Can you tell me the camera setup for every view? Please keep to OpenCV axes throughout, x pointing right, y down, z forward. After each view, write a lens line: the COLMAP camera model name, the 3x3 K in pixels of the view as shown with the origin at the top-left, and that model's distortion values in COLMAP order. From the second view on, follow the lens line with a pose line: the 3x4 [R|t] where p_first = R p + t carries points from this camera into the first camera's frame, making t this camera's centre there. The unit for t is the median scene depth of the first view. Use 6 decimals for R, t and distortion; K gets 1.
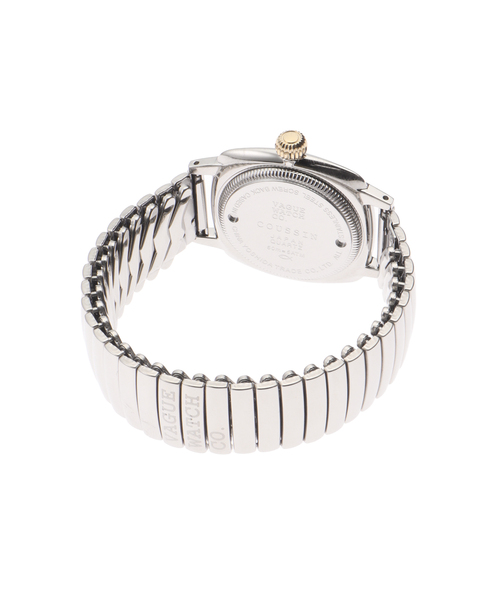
lens RADIAL K [[1549.1, 0, 250.7], [0, 1549.1, 300.8], [0, 0, 1]] dist [0.180348, 0.000000]
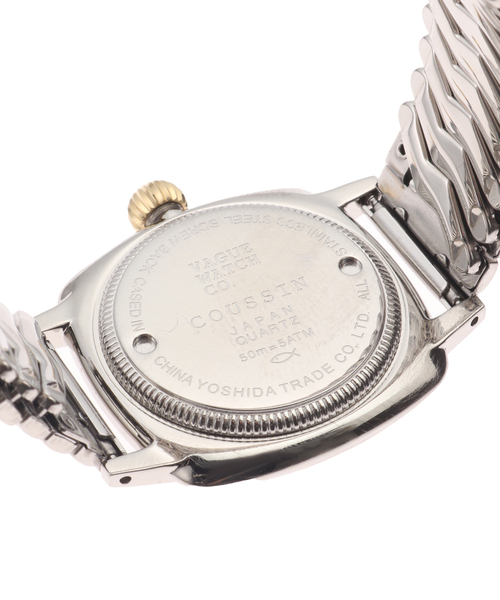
lens RADIAL K [[1549.1, 0, 250.6], [0, 1549.1, 300.3], [0, 0, 1]] dist [0.180348, 0.000000]
pose [[-0.809593, 0.586088, 0.032560, 0.003313], [-0.577944, -0.786185, -0.218847, 0.067362], [-0.102665, -0.195995, 0.975216, 0.512864]]
